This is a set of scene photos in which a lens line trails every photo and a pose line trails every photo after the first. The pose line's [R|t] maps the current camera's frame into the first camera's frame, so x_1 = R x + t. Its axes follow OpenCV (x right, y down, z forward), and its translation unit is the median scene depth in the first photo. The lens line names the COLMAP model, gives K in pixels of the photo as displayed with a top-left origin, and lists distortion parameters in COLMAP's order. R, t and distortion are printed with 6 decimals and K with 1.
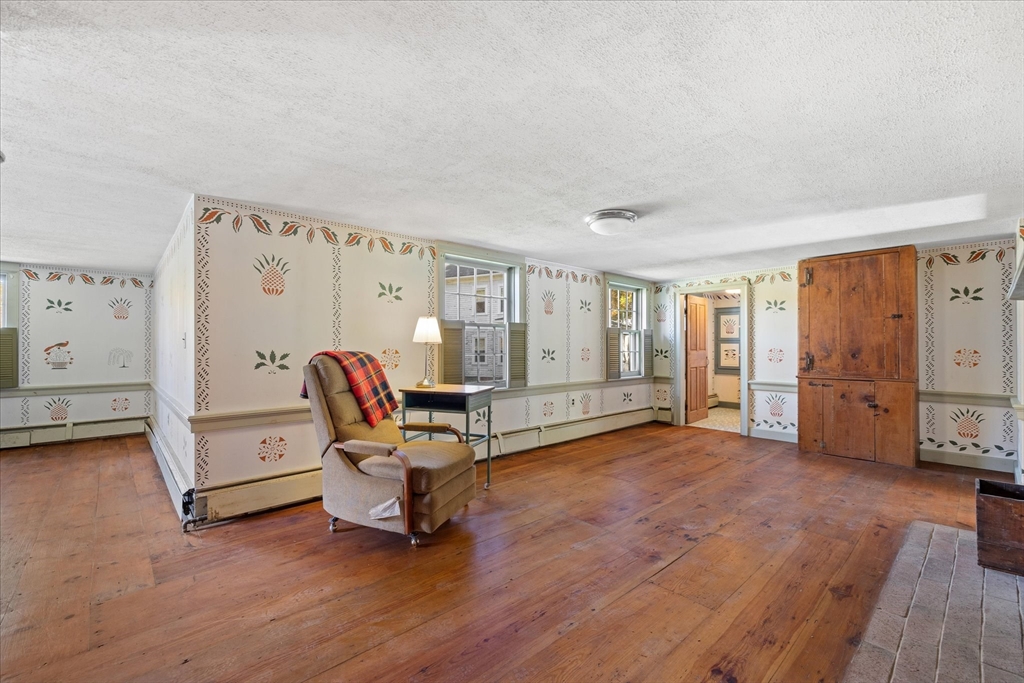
lens RADIAL K [[434.0, 0, 512.7], [0, 434.0, 343.1], [0, 0, 1]] dist [0.005089, -0.000125]
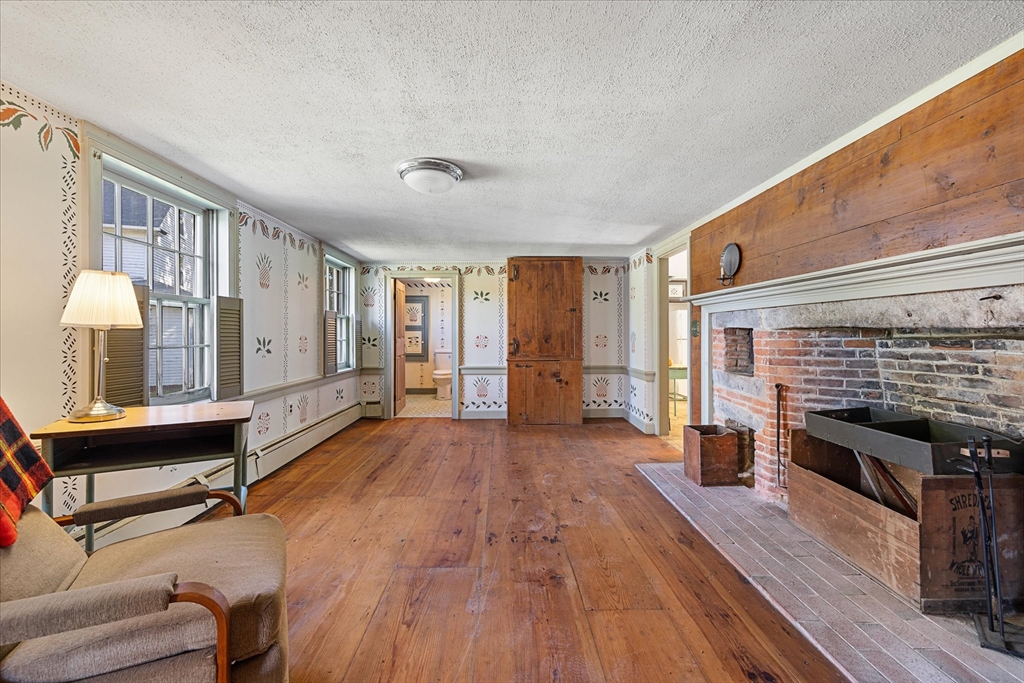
lens RADIAL K [[434.0, 0, 511.8], [0, 434.0, 332.5], [0, 0, 1]] dist [0.005089, -0.000125]
pose [[0.661095, -0.000475, 0.750302, -0.209116], [-0.001795, 0.999996, 0.002214, 0.003394], [-0.750300, -0.002811, 0.661092, 0.277066]]
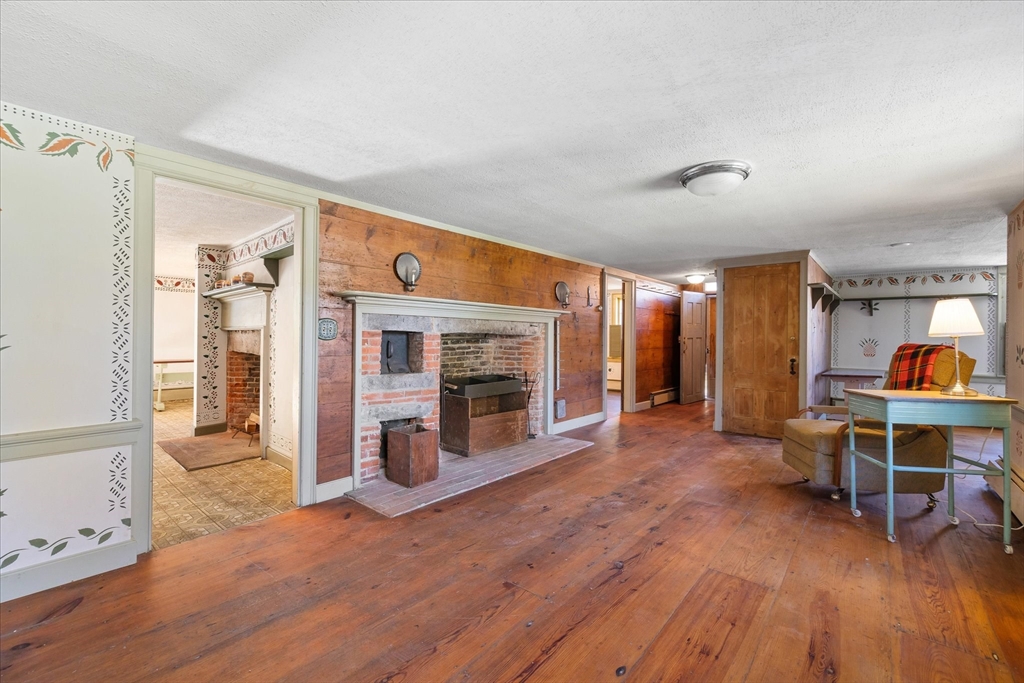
lens RADIAL K [[434.0, 0, 510.1], [0, 434.0, 336.9], [0, 0, 1]] dist [0.005089, -0.000125]
pose [[-0.993375, -0.008583, -0.114597, 0.520733], [-0.007988, 0.999952, -0.005648, 0.010325], [0.114640, -0.004695, -0.993396, 1.330657]]
